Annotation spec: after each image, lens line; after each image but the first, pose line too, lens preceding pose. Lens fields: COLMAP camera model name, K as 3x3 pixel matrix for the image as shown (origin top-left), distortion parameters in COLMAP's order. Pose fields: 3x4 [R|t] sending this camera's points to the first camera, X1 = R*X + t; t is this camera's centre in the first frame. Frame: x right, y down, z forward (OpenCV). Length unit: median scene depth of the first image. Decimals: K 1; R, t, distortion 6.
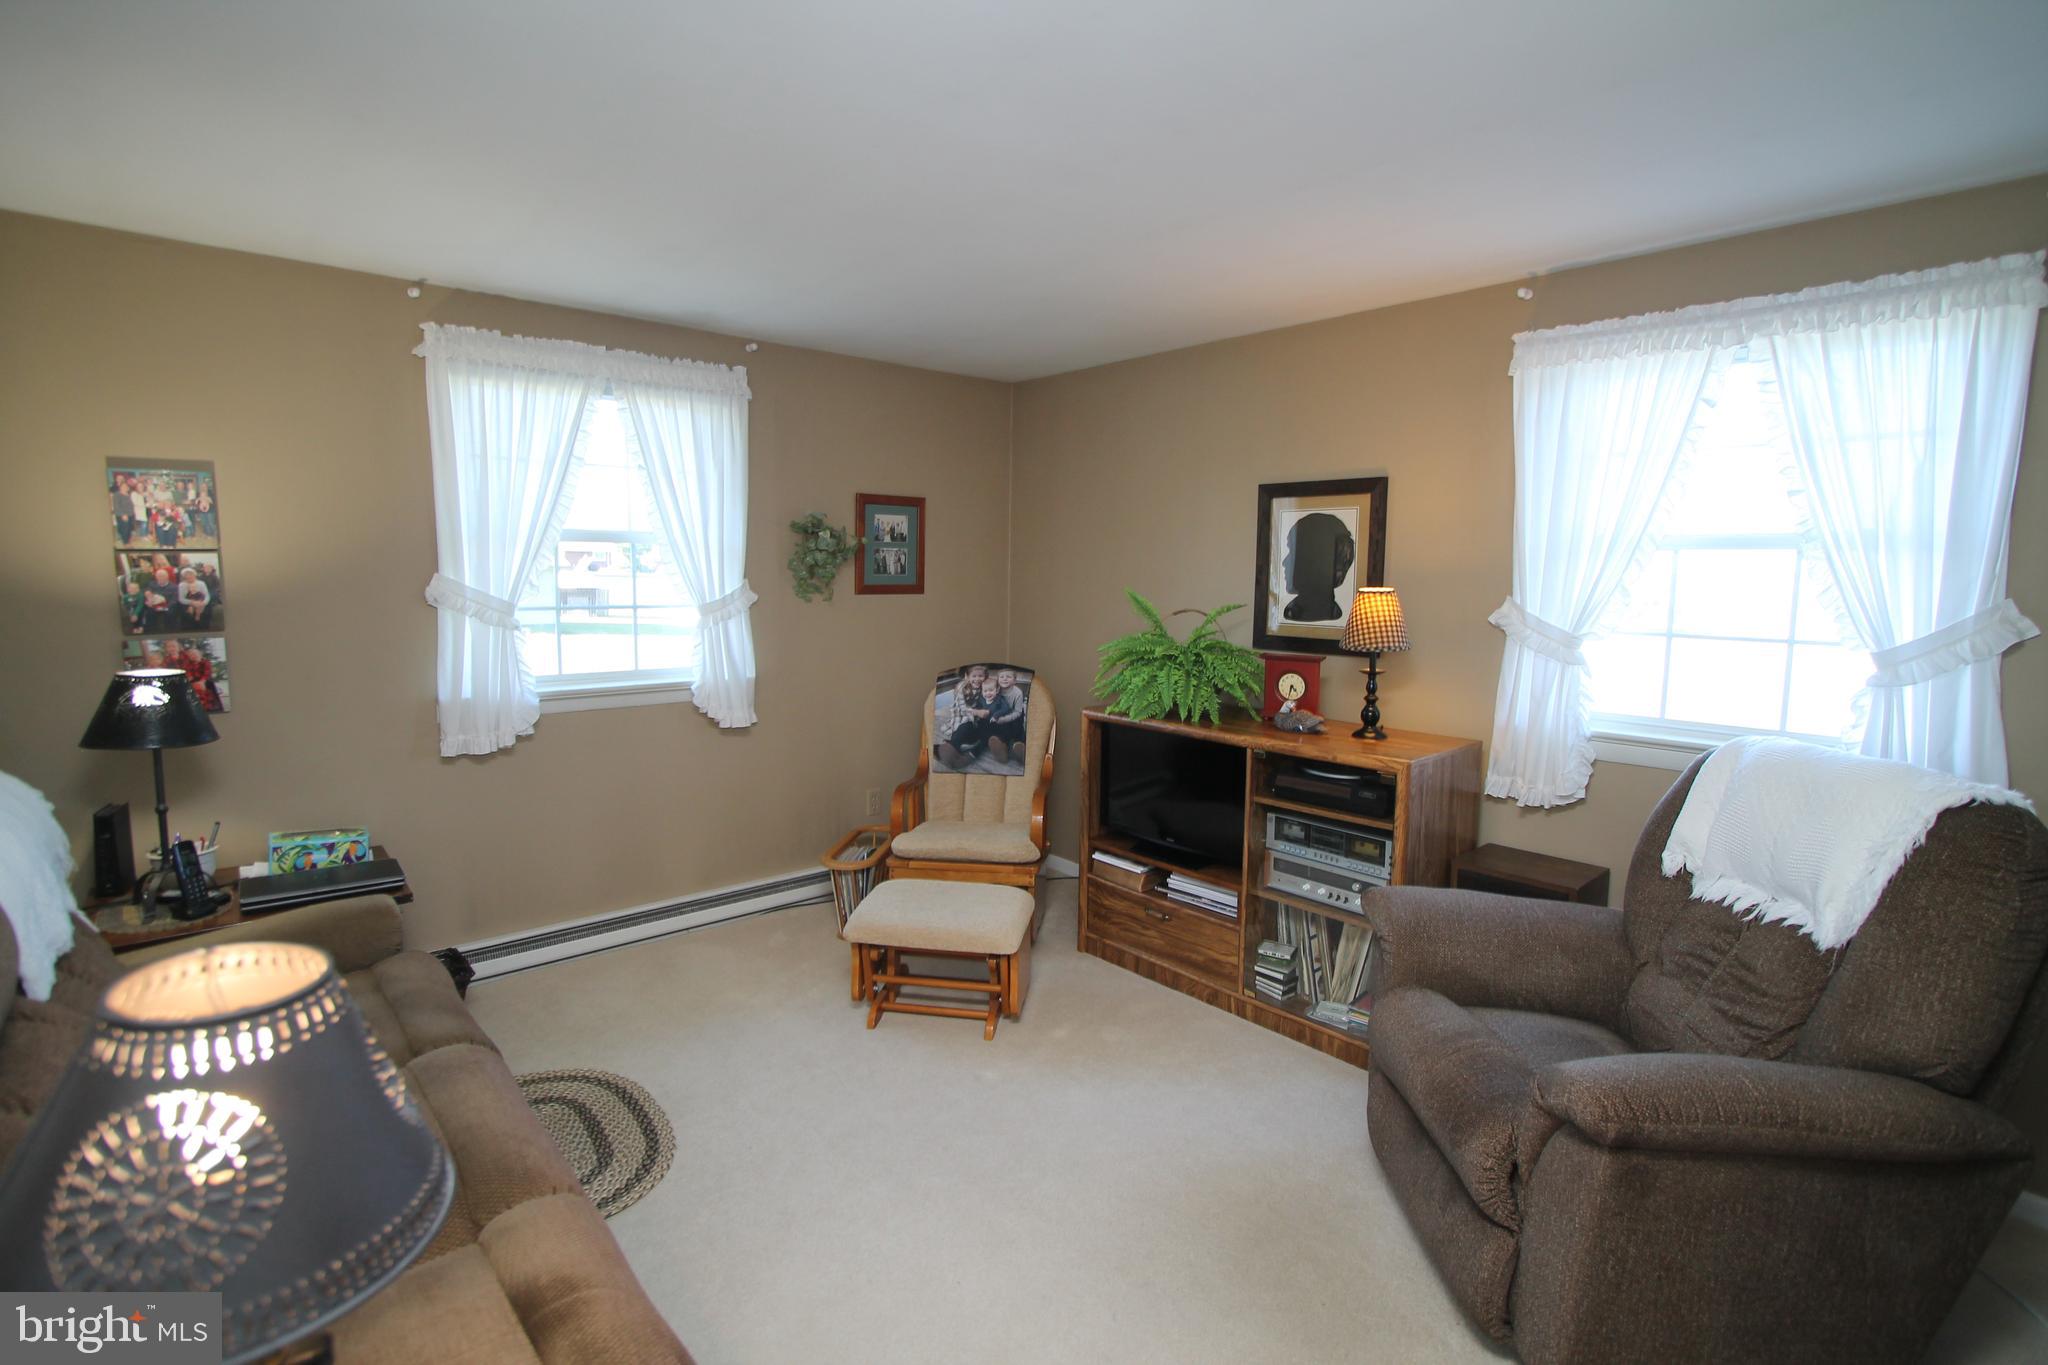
lens RADIAL K [[953.8, 0, 1024.9], [0, 953.8, 683.1], [0, 0, 1]] dist [-0.014757, 0.004130]
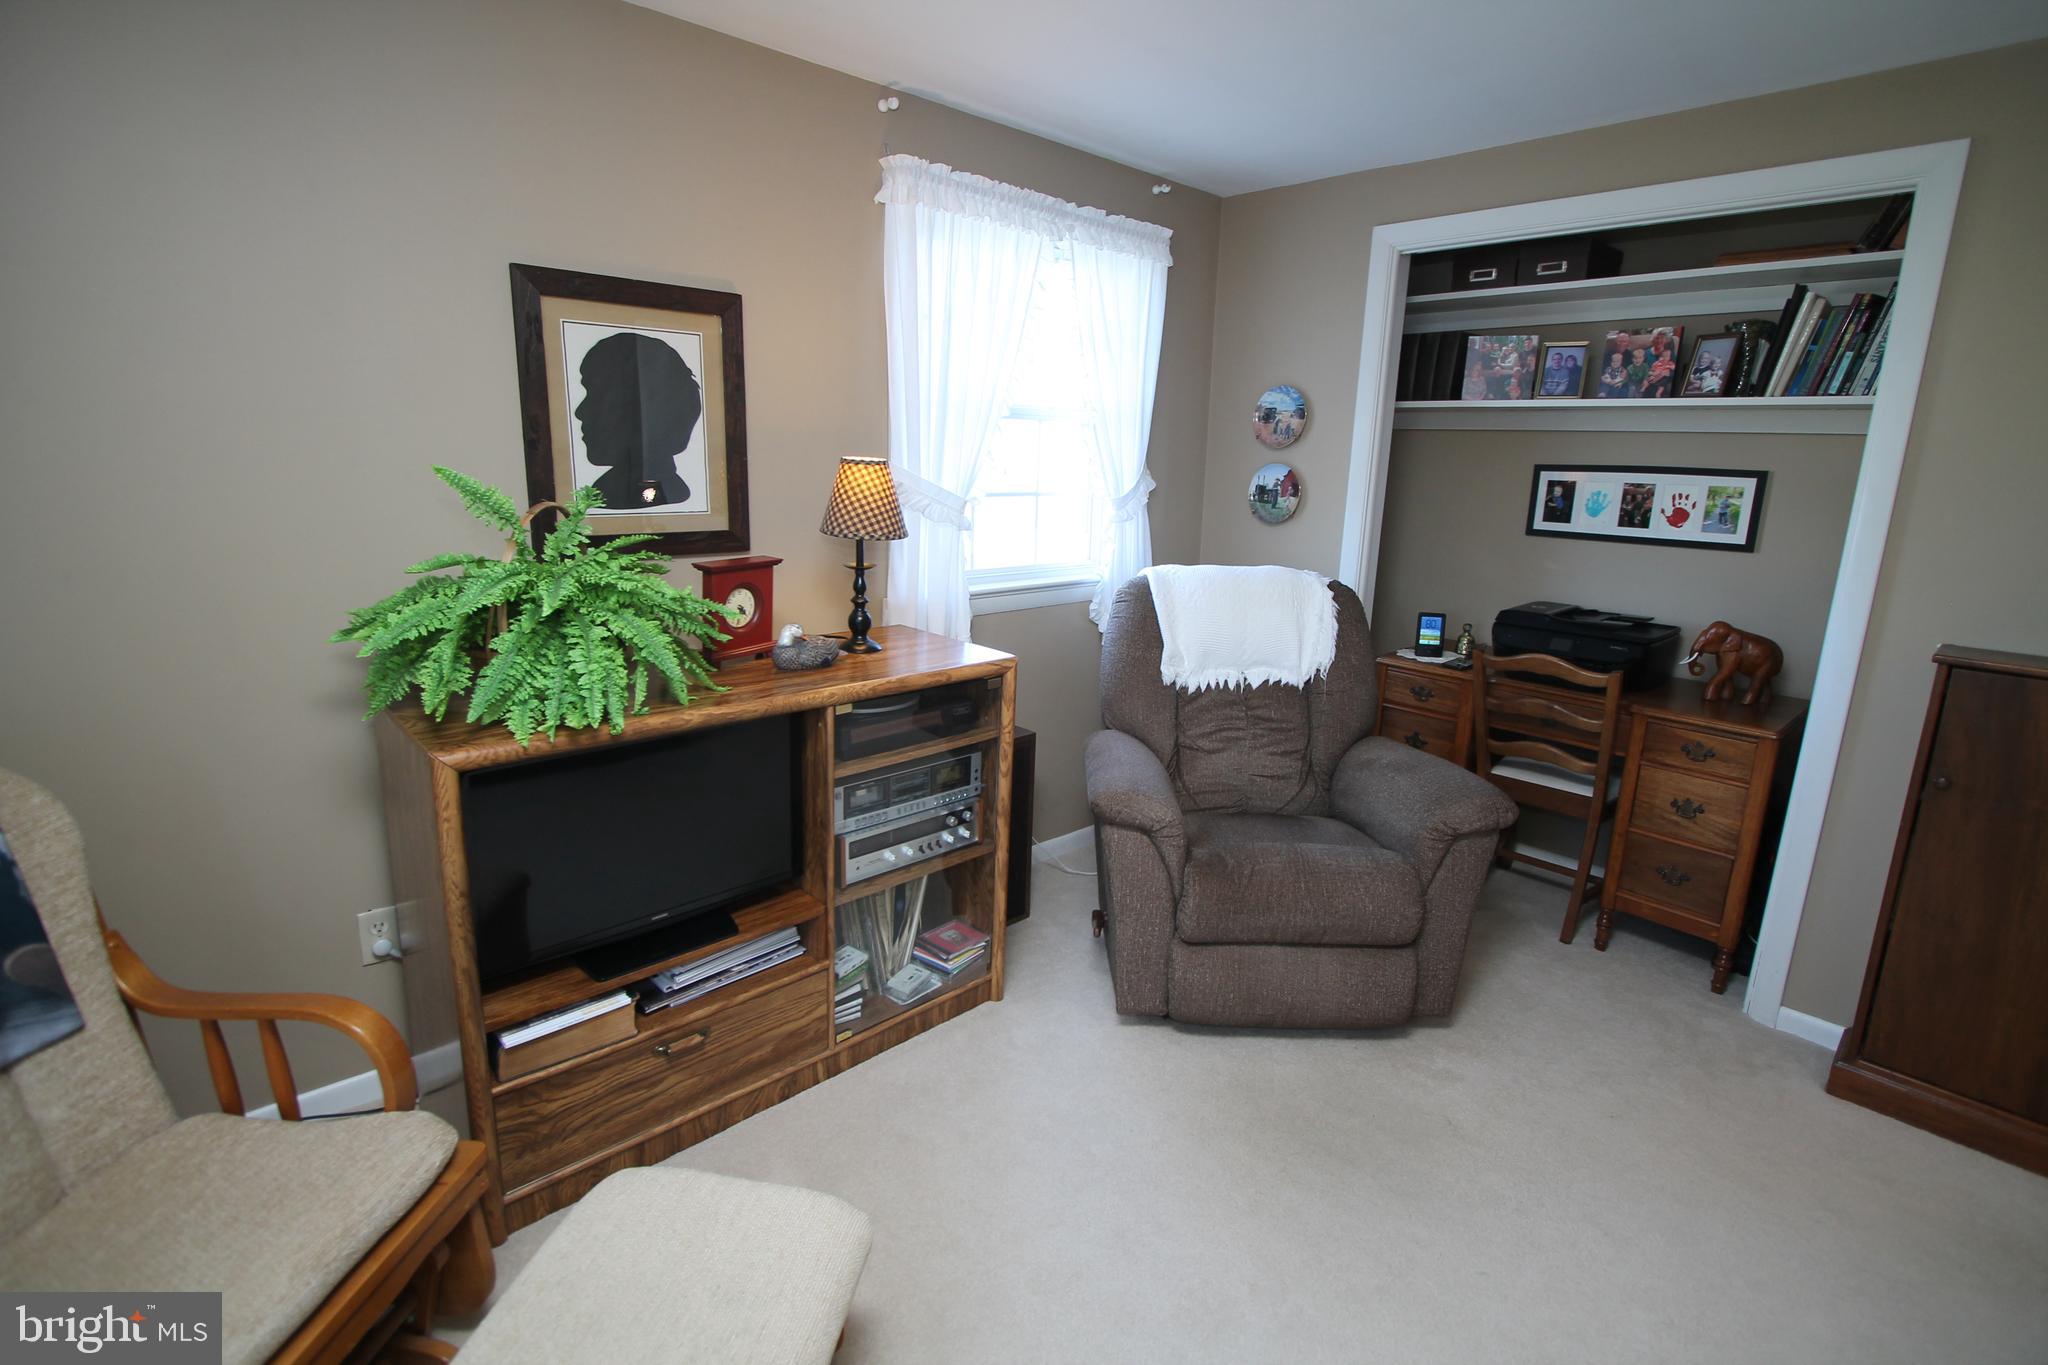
lens RADIAL K [[953.8, 0, 1022.4], [0, 953.8, 668.9], [0, 0, 1]] dist [-0.014757, 0.004130]
pose [[-0.015048, -0.237322, 0.971315, -0.382267], [0.092717, 0.966908, 0.237681, -0.095644], [-0.995579, 0.093634, 0.007454, 0.808306]]
